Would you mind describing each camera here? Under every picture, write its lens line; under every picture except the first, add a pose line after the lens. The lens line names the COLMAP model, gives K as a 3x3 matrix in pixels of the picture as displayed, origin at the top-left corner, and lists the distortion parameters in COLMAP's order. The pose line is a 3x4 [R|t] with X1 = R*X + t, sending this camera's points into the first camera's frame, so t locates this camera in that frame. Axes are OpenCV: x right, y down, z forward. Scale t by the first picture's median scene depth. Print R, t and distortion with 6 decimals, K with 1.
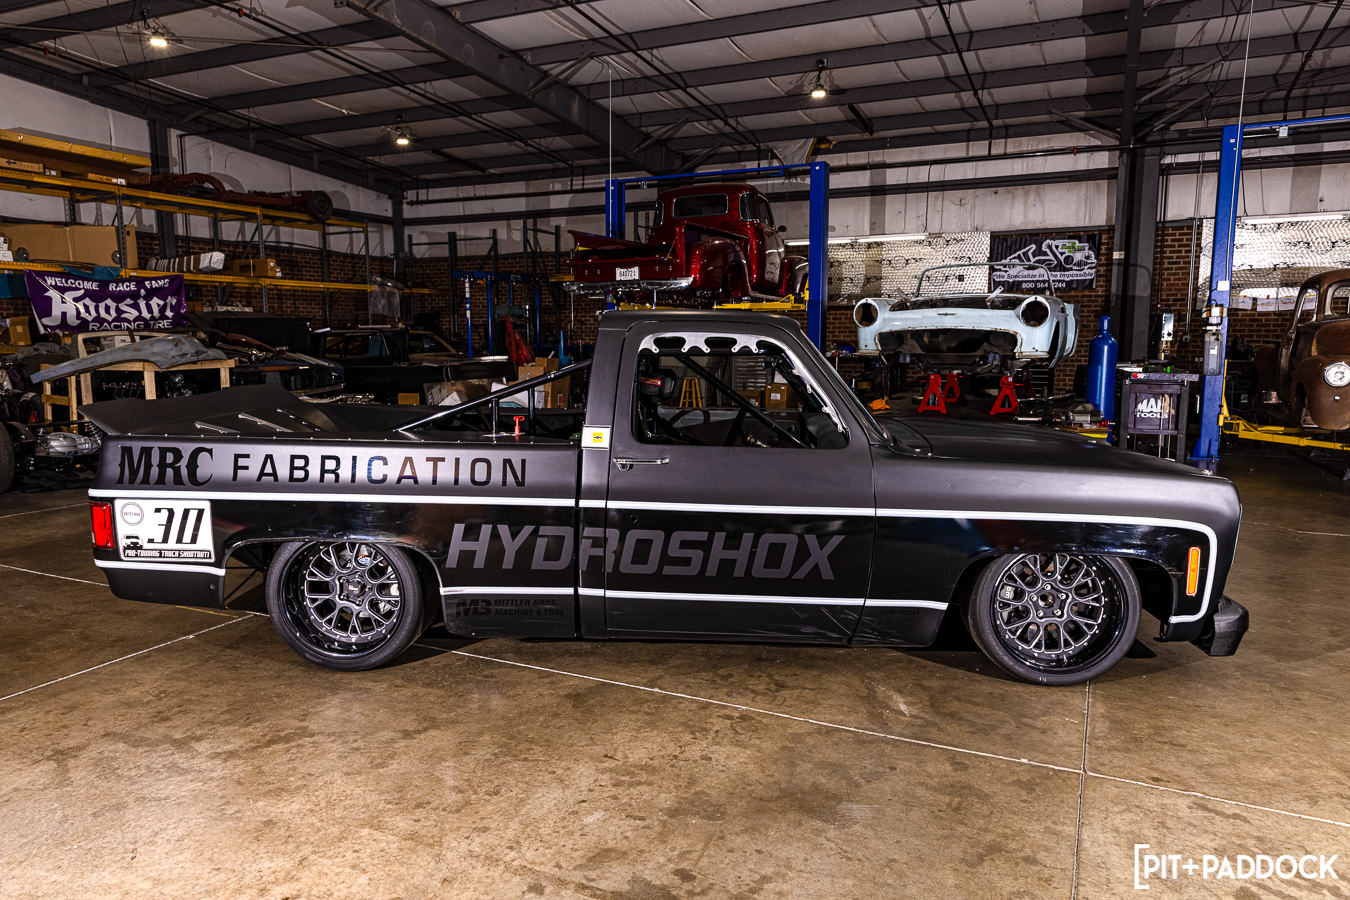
lens RADIAL K [[894.4, 0, 675.0], [0, 894.4, 450.0], [0, 0, 1]] dist [0.010542, -0.000549]
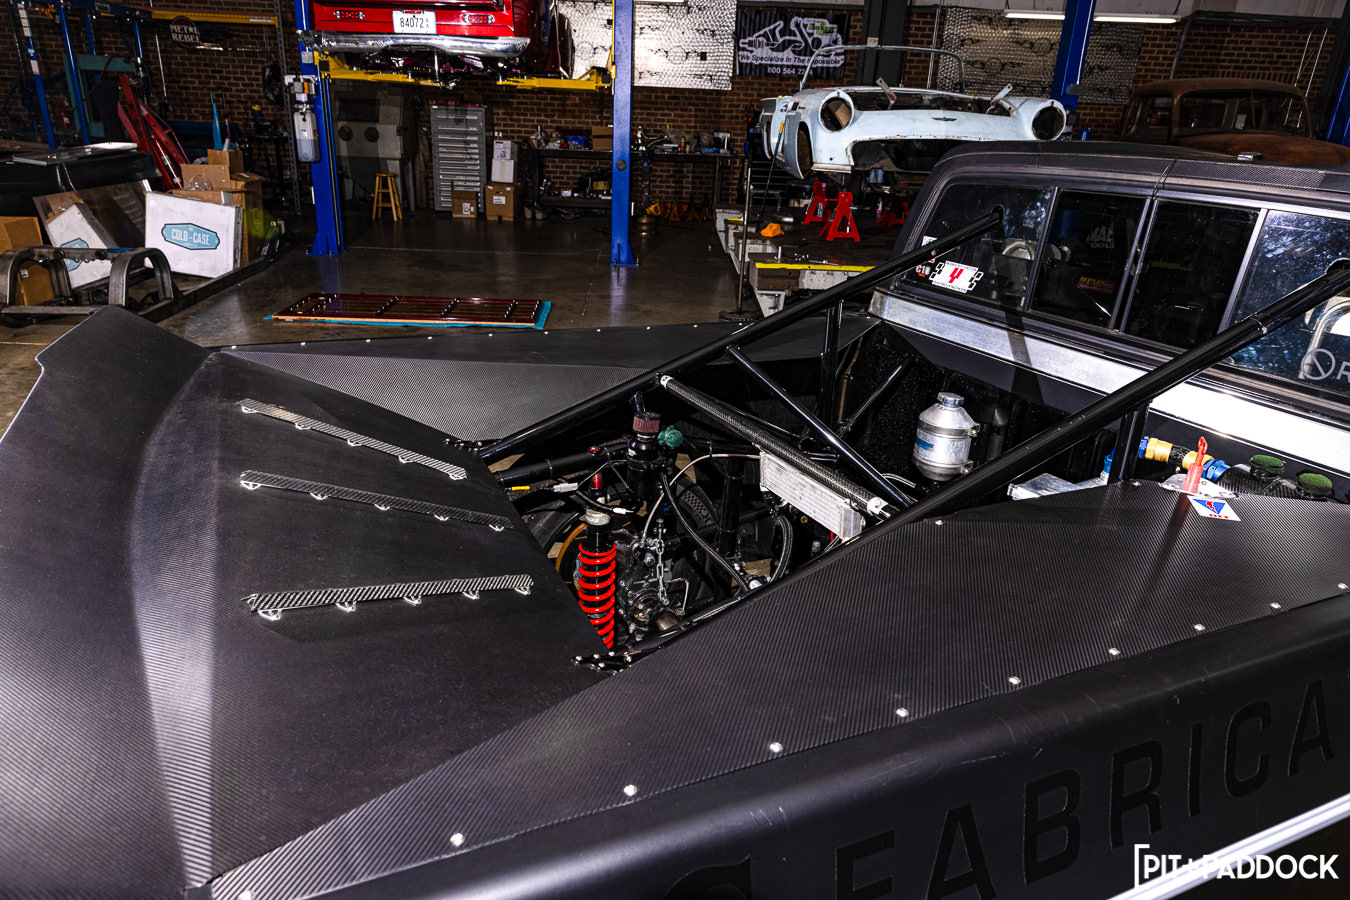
lens RADIAL K [[894.4, 0, 675.0], [0, 894.4, 450.0], [0, 0, 1]] dist [0.010542, -0.000549]
pose [[0.882012, -0.133201, 0.452010, -0.161383], [0.022319, 0.969950, 0.242279, -0.038861], [-0.470698, -0.203605, 0.858480, 0.223870]]
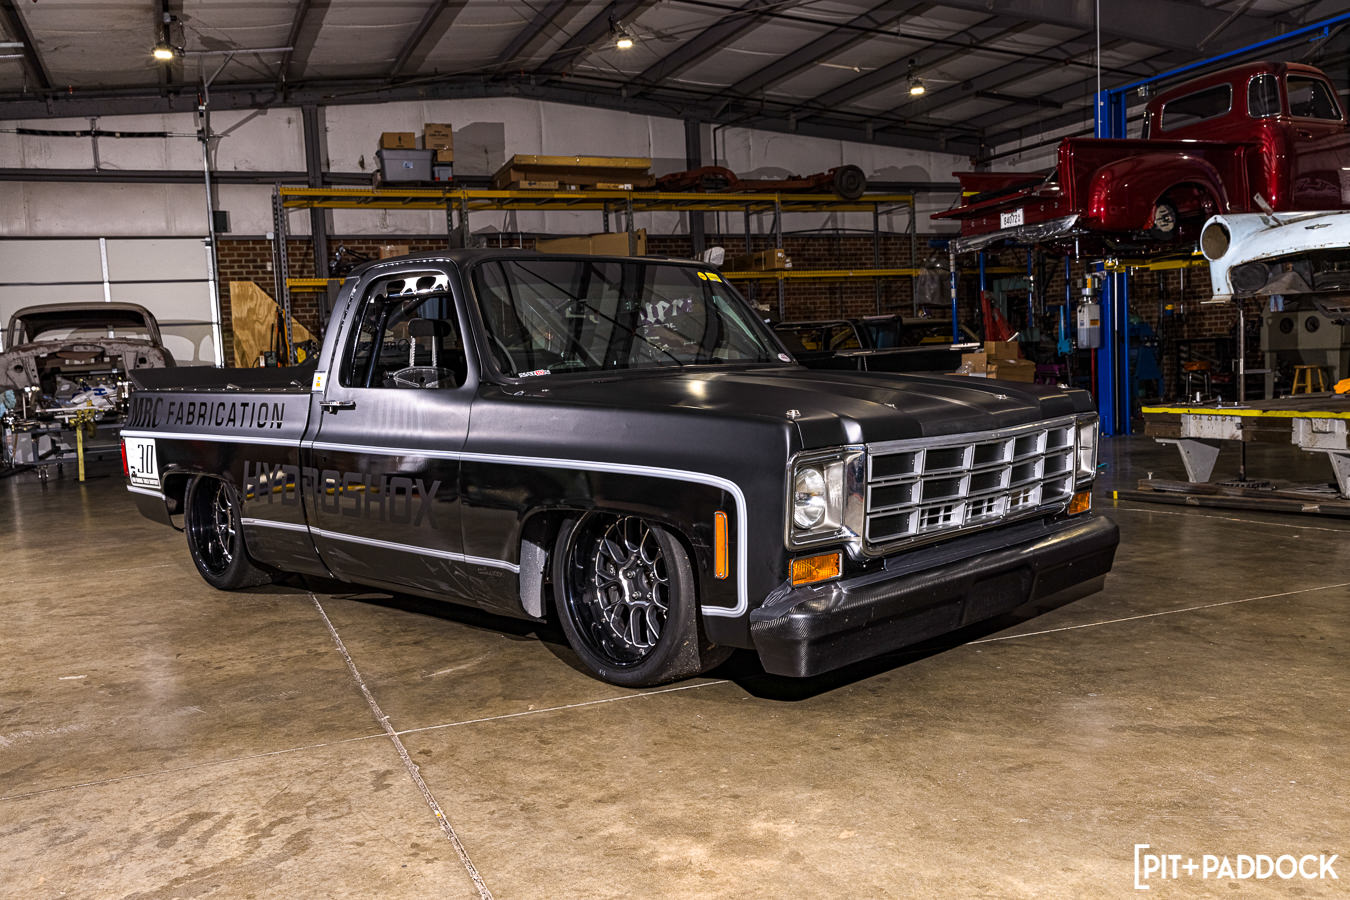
lens RADIAL K [[1186.4, 0, 675.0], [0, 1186.4, 450.0], [0, 0, 1]] dist [0.004824, 0.006034]
pose [[0.740301, 0.015064, -0.672107, 0.298655], [-0.041121, 0.998892, -0.022905, 0.020884], [0.671017, 0.044594, 0.740100, 0.067016]]
